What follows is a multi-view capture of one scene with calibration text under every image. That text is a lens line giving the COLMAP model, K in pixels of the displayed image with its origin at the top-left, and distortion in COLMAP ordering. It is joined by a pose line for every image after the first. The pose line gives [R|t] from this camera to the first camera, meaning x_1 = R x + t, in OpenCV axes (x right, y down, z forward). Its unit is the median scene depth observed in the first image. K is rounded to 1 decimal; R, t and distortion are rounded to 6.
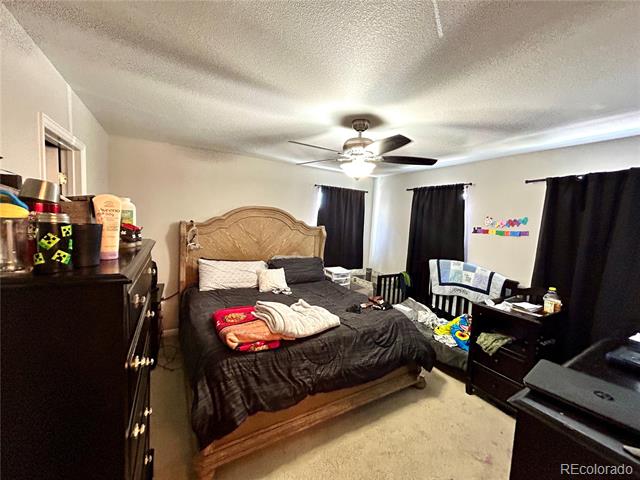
lens RADIAL K [[257.3, 0, 320.7], [0, 257.3, 238.9], [0, 0, 1]] dist [-0.001248, 0.000884]
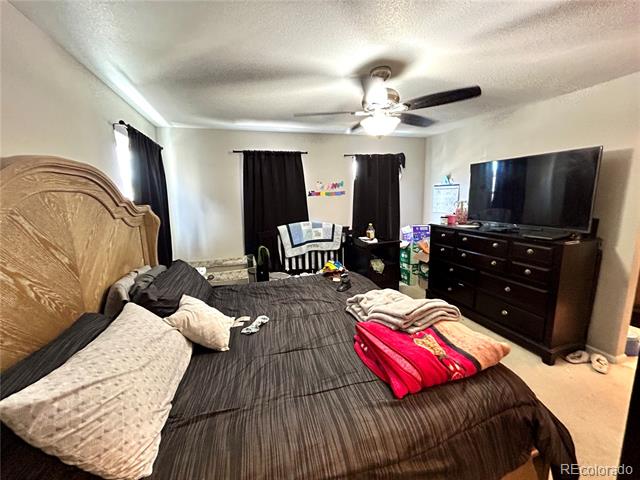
lens RADIAL K [[257.3, 0, 320.7], [0, 257.3, 238.9], [0, 0, 1]] dist [-0.001248, 0.000884]
pose [[0.243362, -0.227634, 0.942846, -0.545502], [0.115241, 0.971971, 0.204920, -0.066603], [-0.963065, 0.058785, 0.262773, 0.641112]]
